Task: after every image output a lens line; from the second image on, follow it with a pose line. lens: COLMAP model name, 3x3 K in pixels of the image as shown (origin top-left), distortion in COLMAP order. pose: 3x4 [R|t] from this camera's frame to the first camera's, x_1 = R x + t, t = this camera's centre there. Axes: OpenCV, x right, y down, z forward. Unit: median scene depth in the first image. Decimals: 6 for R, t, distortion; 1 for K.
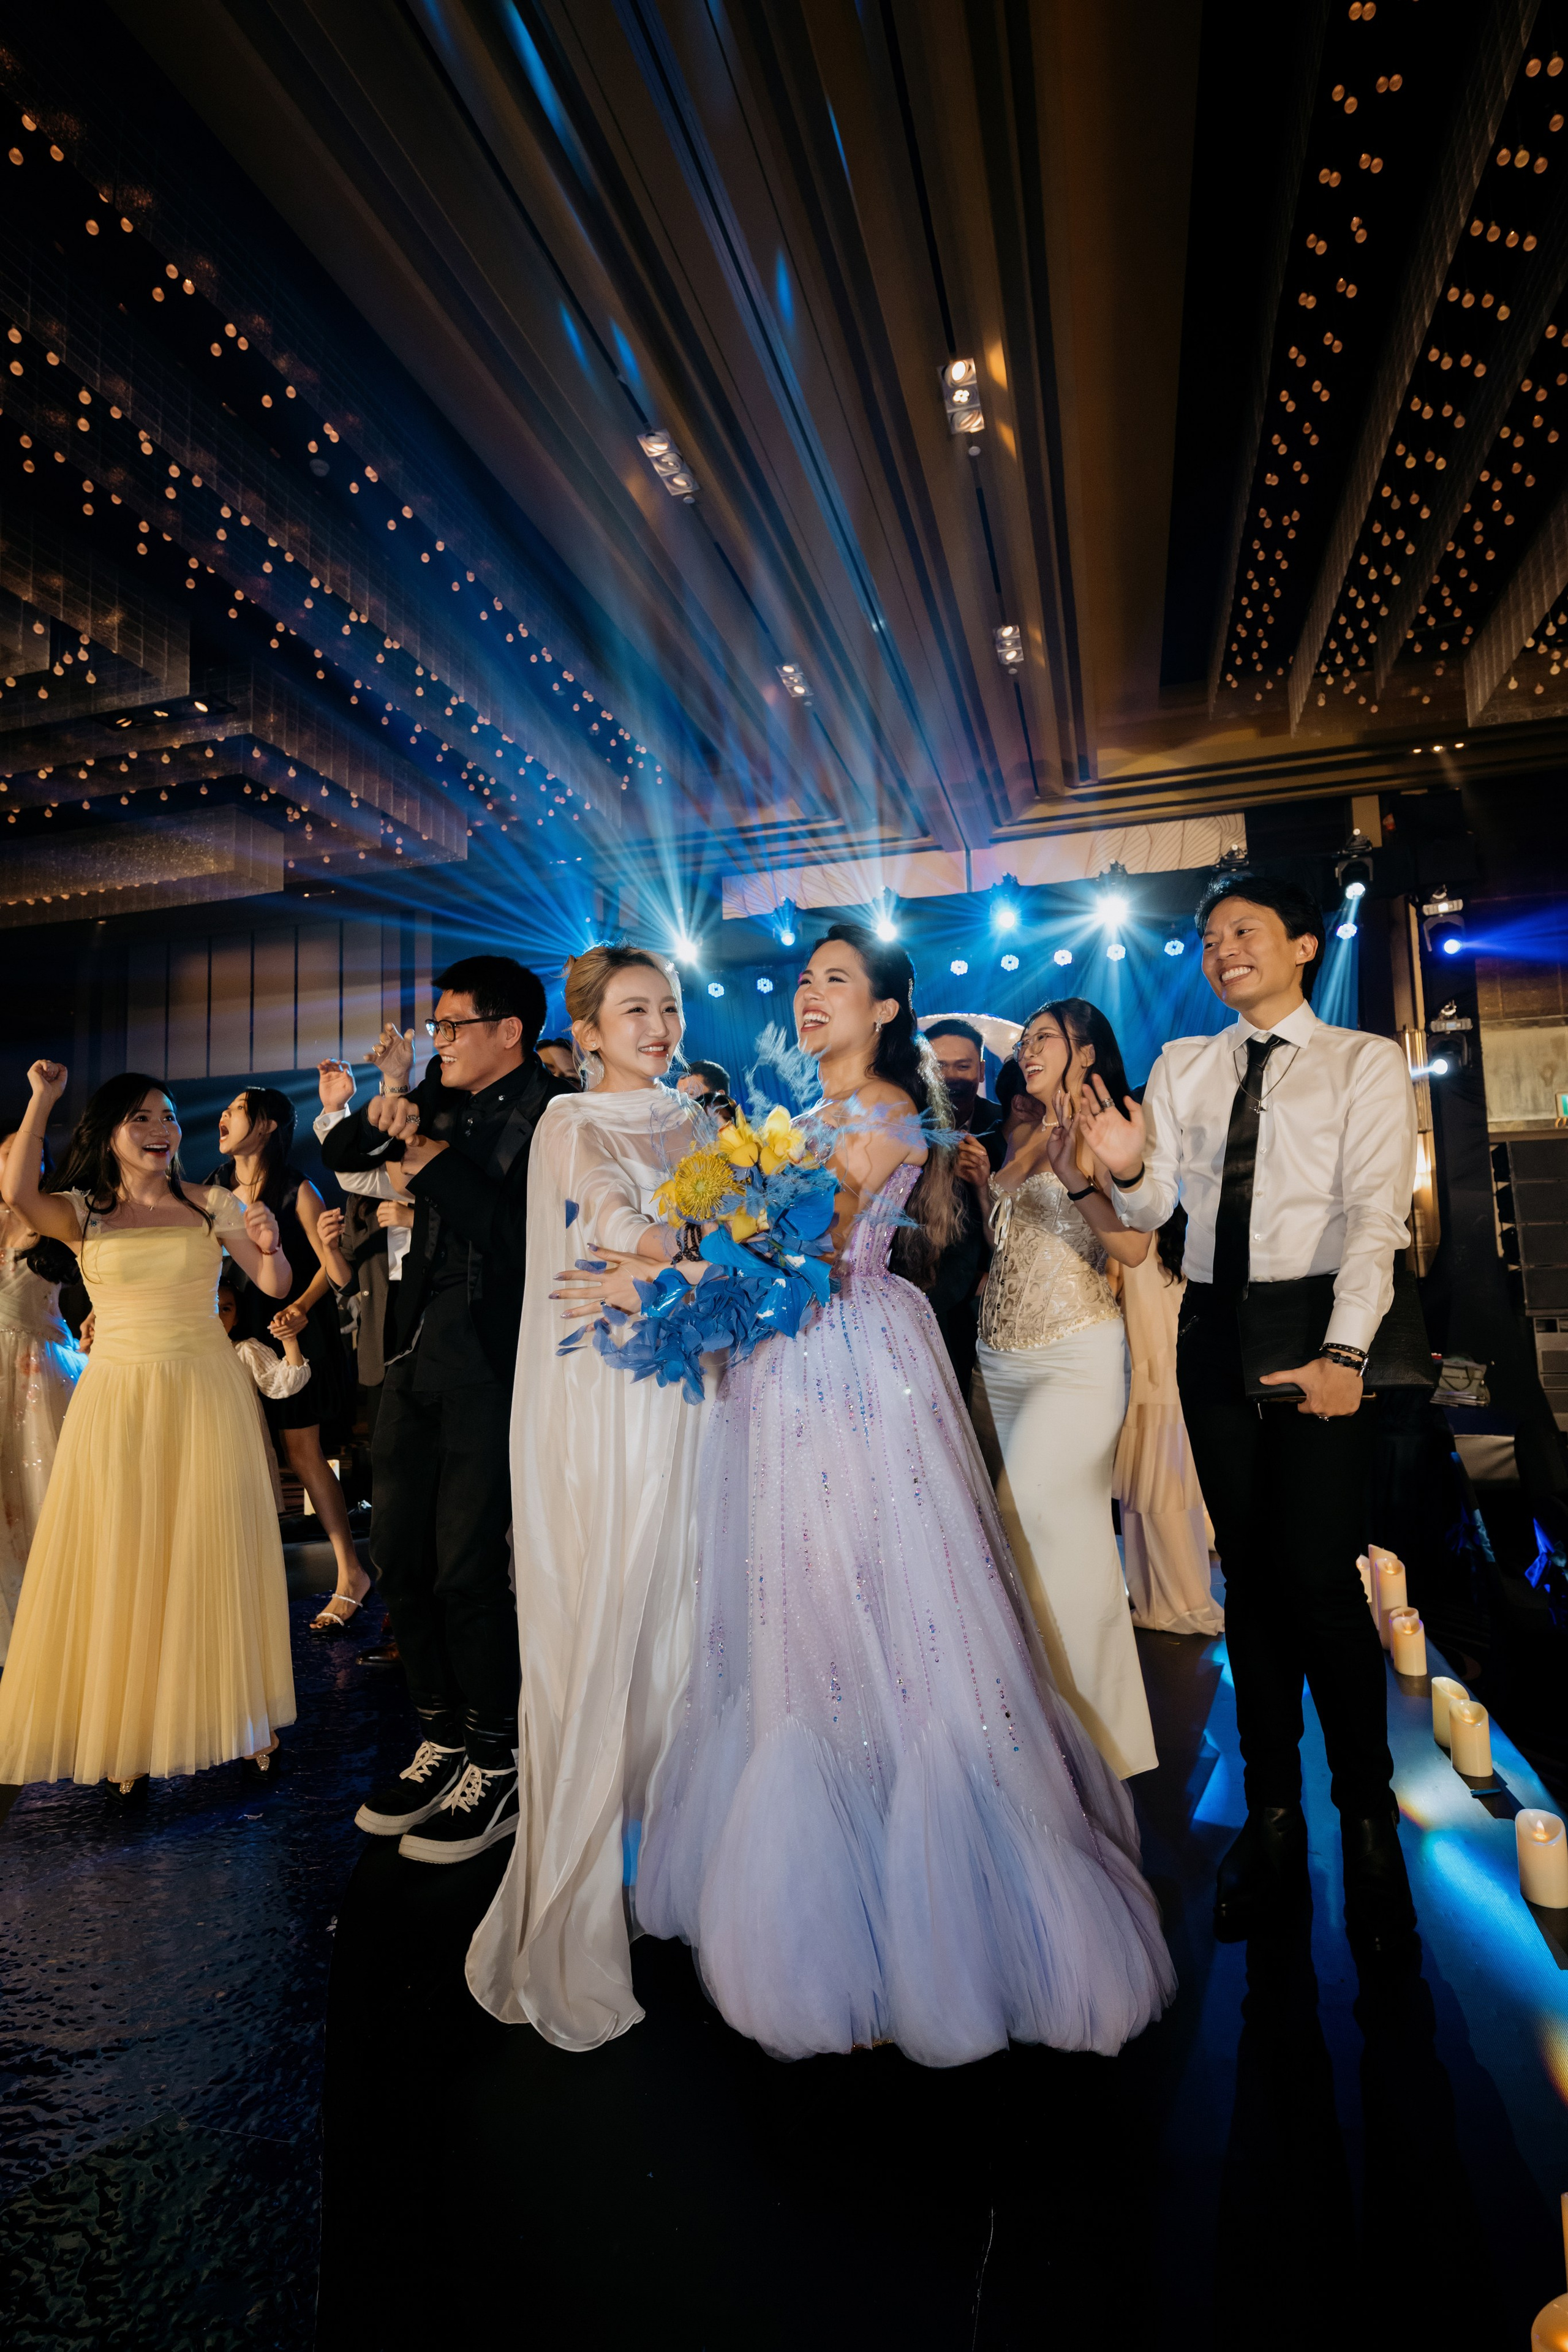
lens RADIAL K [[1204.0, 0, 782.1], [0, 1204.0, 1141.5], [0, 0, 1]] dist [0.000640, -0.000084]
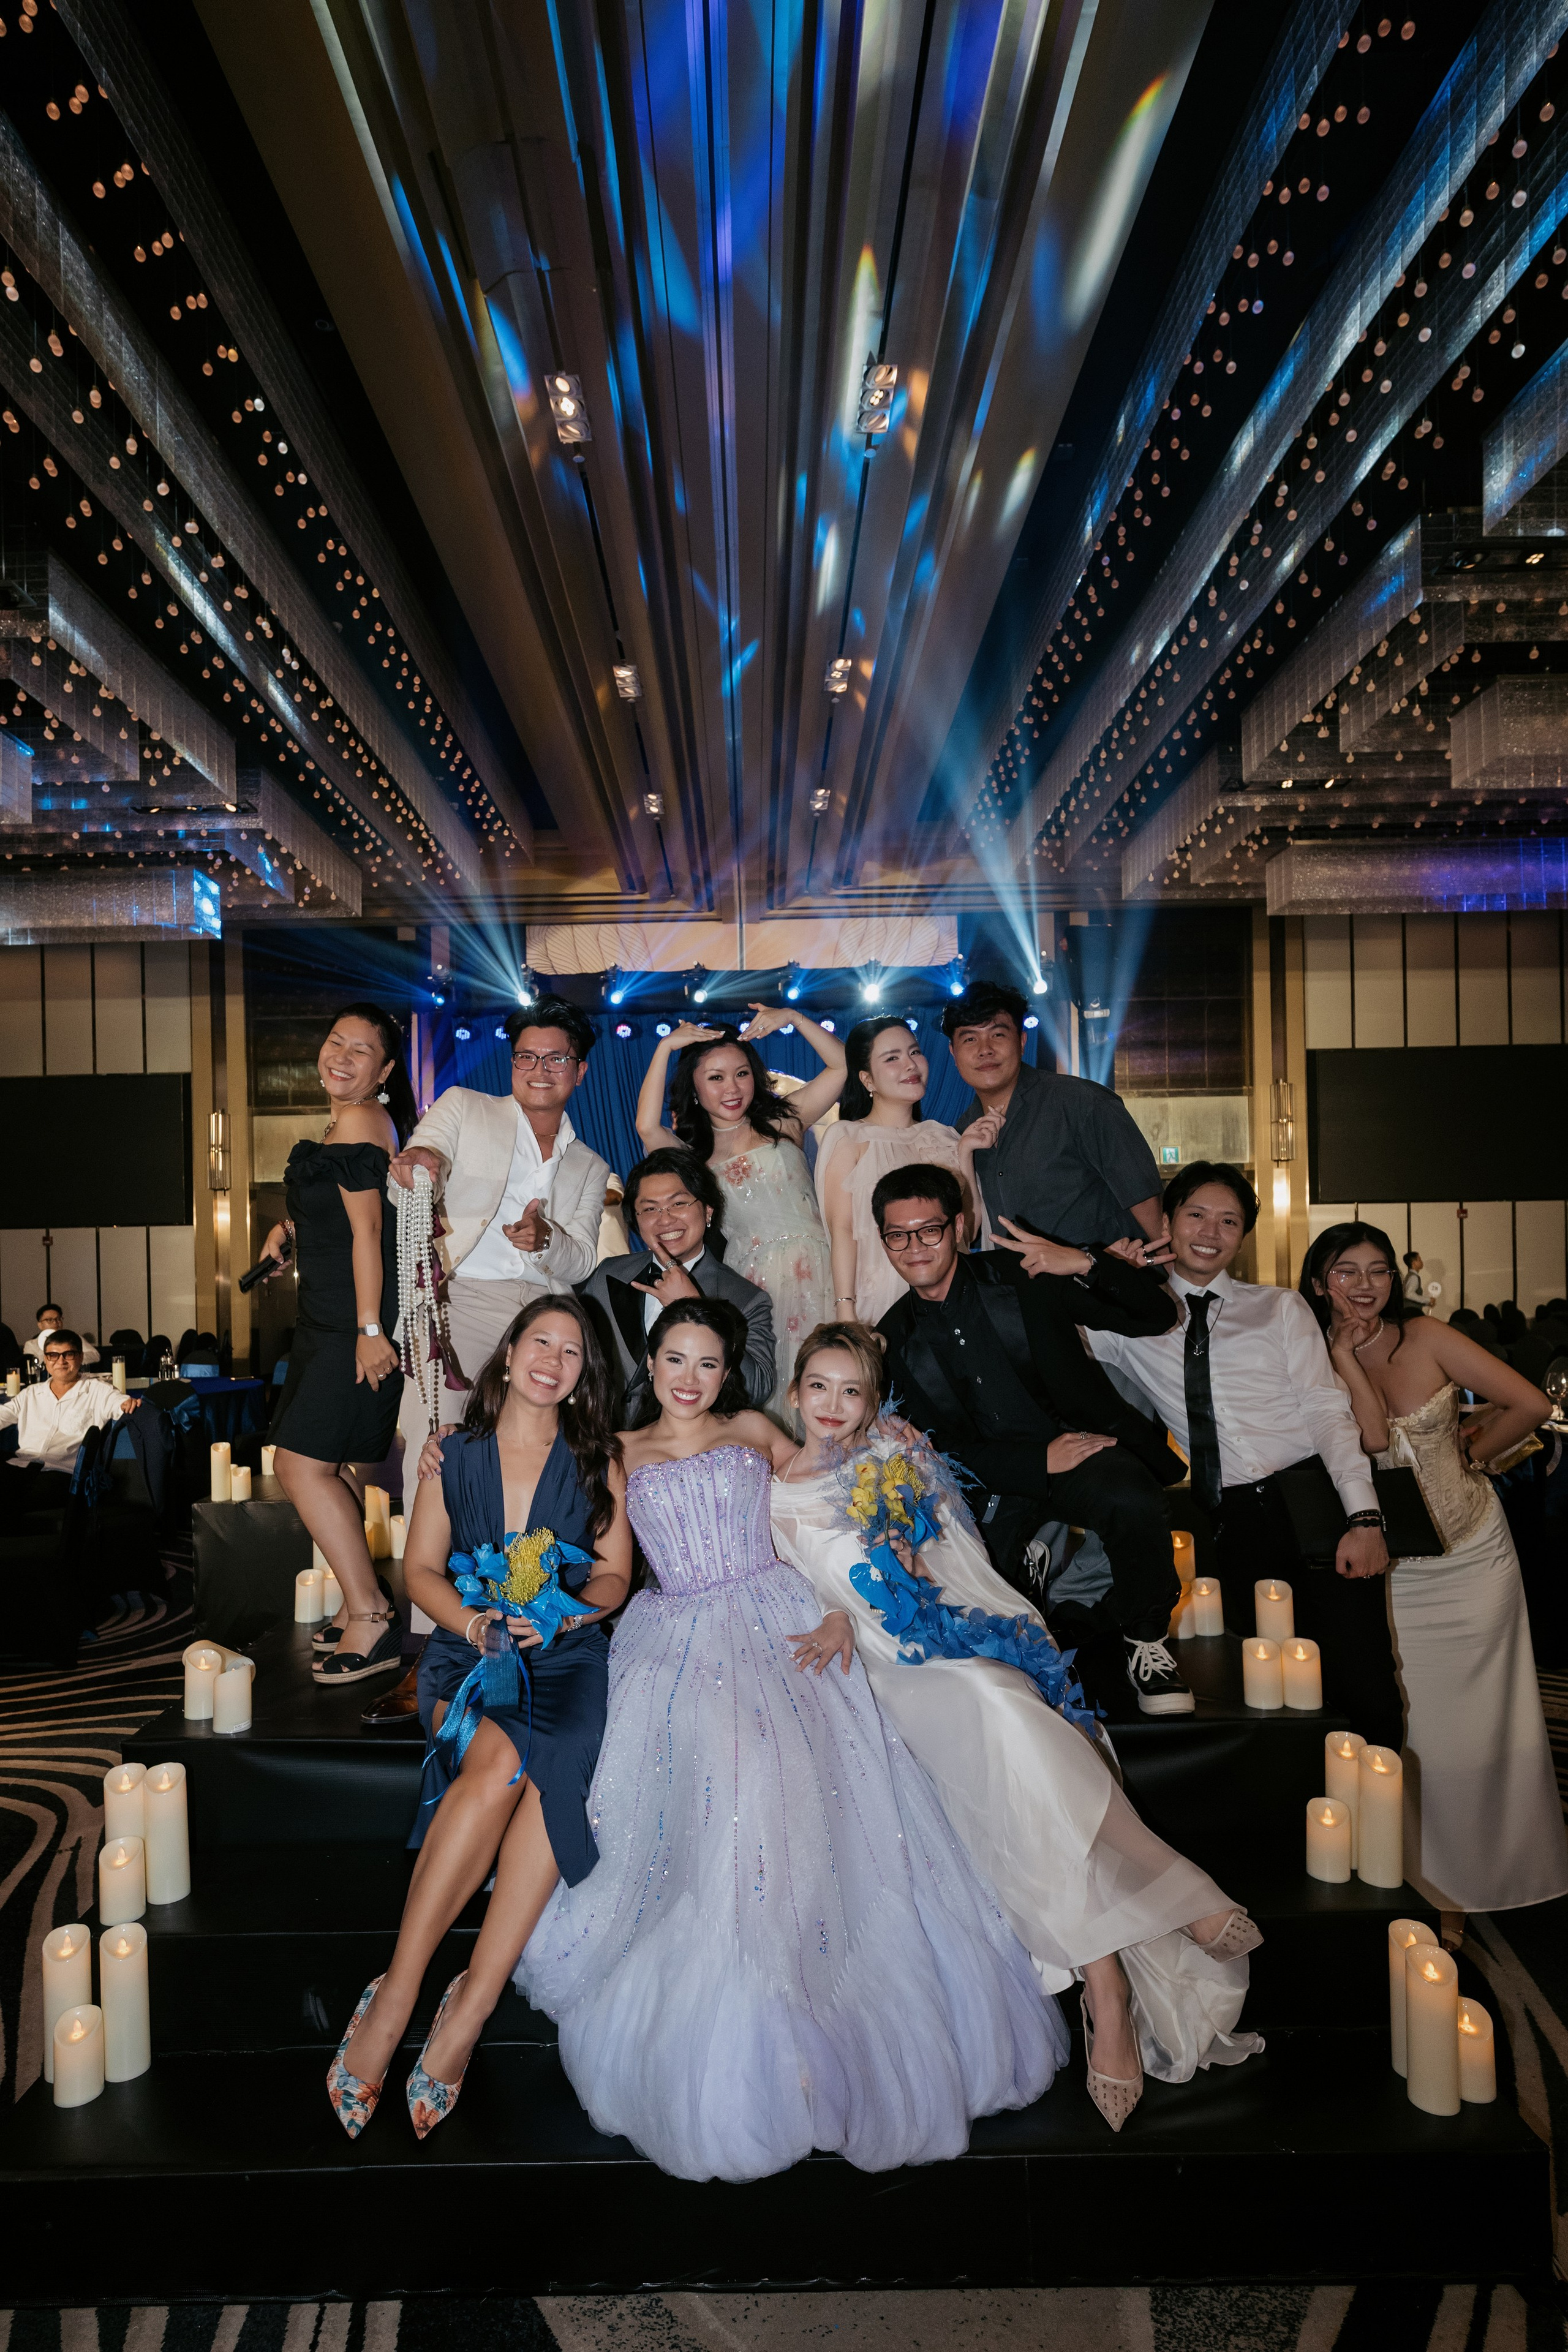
lens RADIAL K [[1305.3, 0, 780.1], [0, 1305.3, 1187.5], [0, 0, 1]] dist [-0.000117, 0.000064]
pose [[0.955964, 0.028303, 0.292115, -0.262027], [-0.036978, 0.999023, 0.024216, -0.019653], [-0.291144, -0.033951, 0.956077, -0.377517]]
